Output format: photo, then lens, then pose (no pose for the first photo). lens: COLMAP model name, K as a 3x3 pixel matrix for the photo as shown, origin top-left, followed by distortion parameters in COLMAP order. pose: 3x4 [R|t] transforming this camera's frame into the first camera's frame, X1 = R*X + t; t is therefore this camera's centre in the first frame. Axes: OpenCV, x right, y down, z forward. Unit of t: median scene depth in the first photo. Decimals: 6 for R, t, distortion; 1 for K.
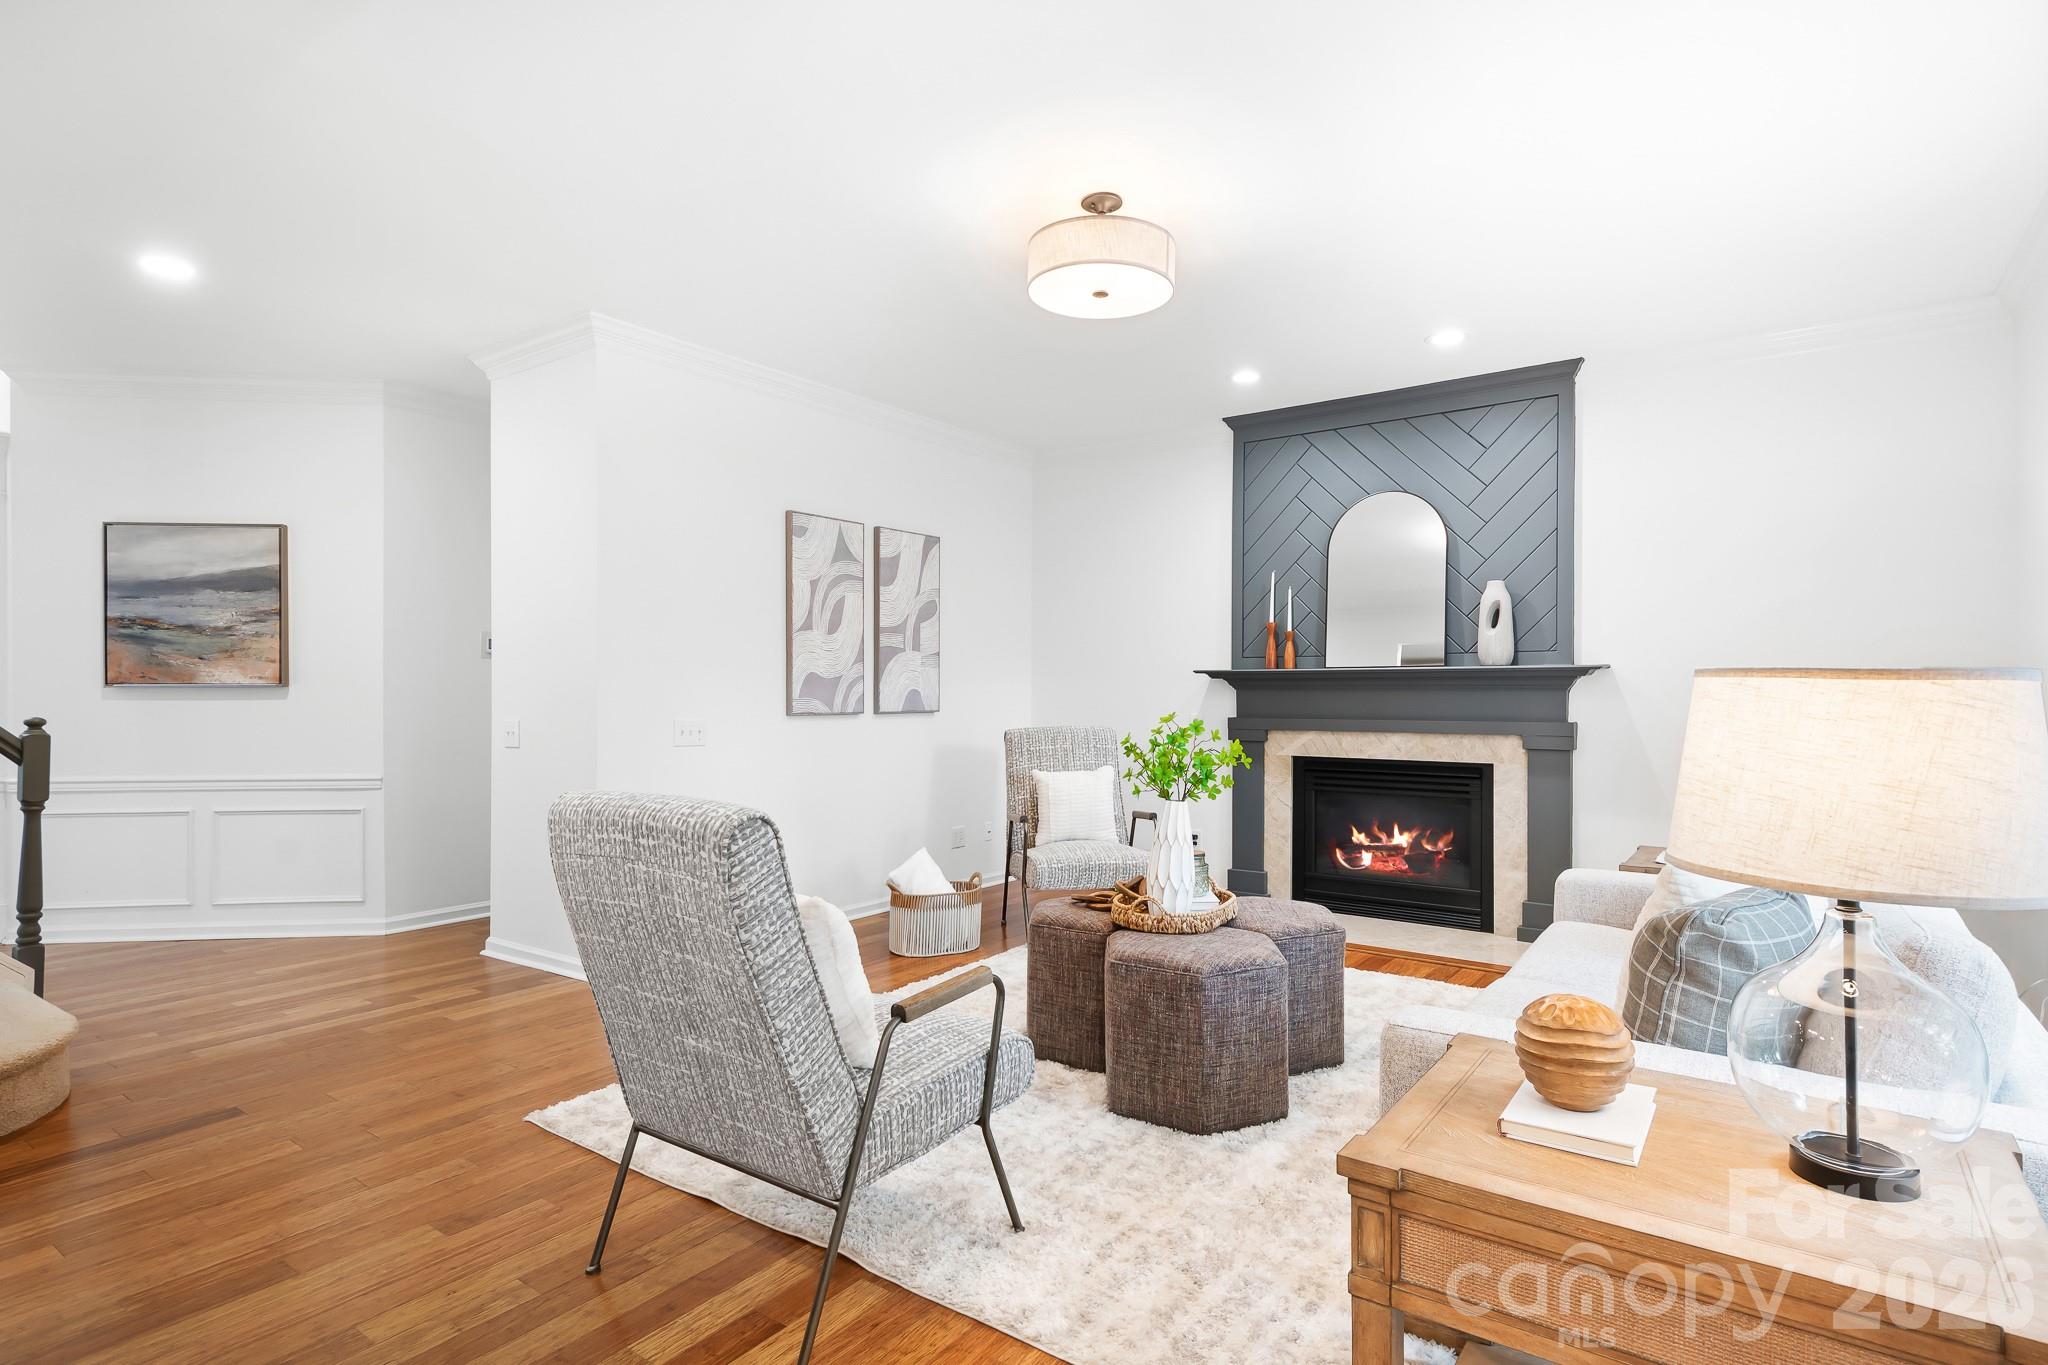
lens RADIAL K [[1077.8, 0, 1031.7], [0, 1077.8, 690.3], [0, 0, 1]] dist [0.019425, 0.000448]
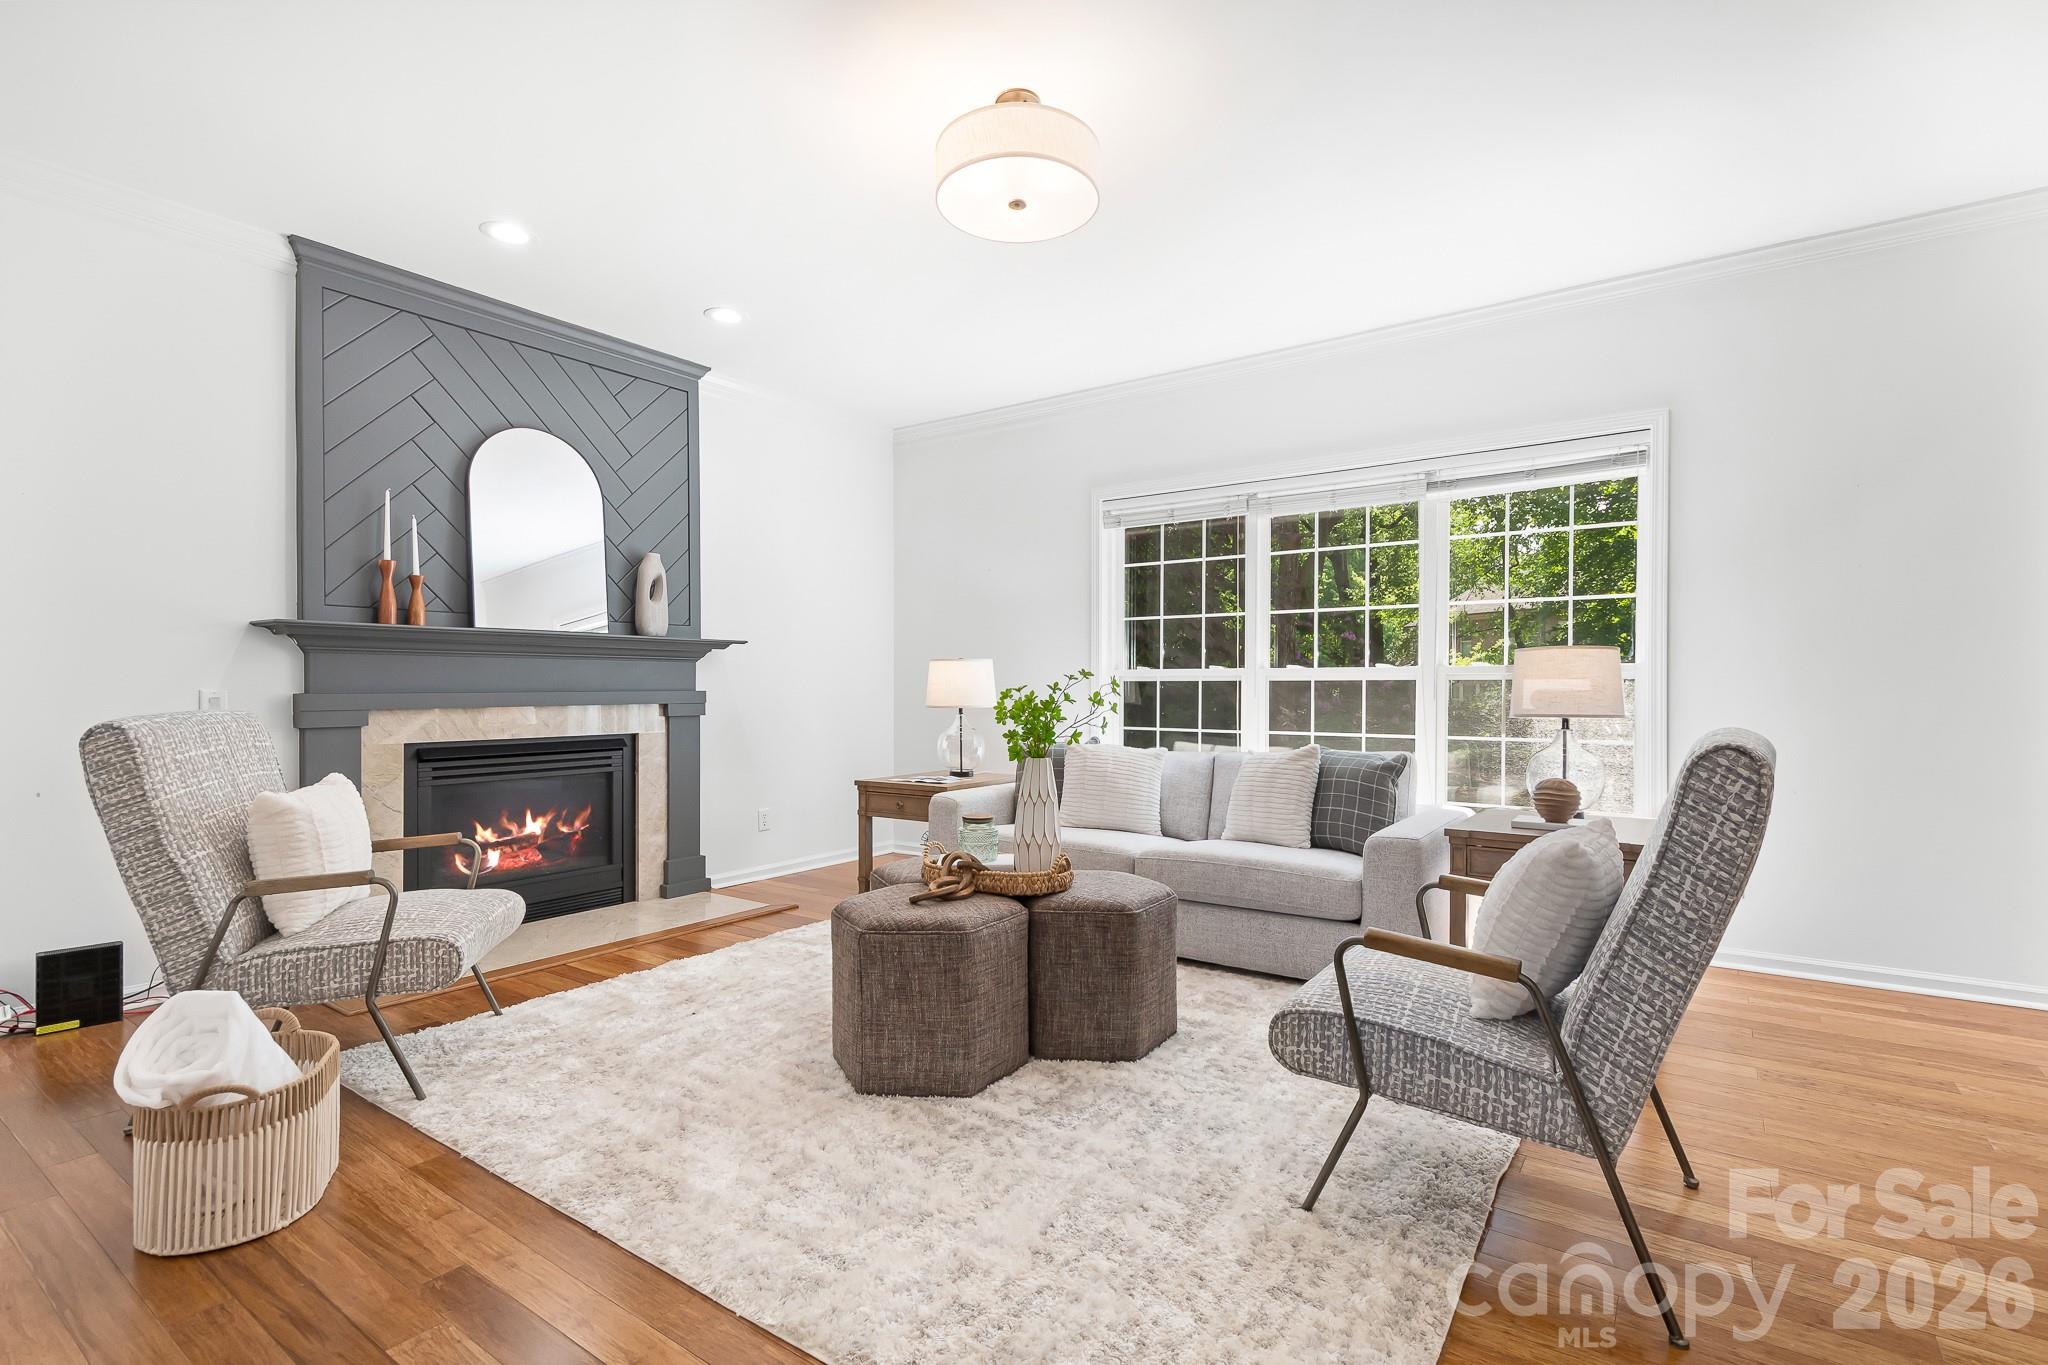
lens RADIAL K [[976.8, 0, 1027.8], [0, 976.8, 680.8], [0, 0, 1]] dist [-0.001097, -0.000200]
pose [[-0.005005, 0.003599, 0.999981, -0.457814], [-0.001223, 0.999993, -0.003605, 0.021041], [-0.999987, -0.001241, -0.005001, 0.601173]]
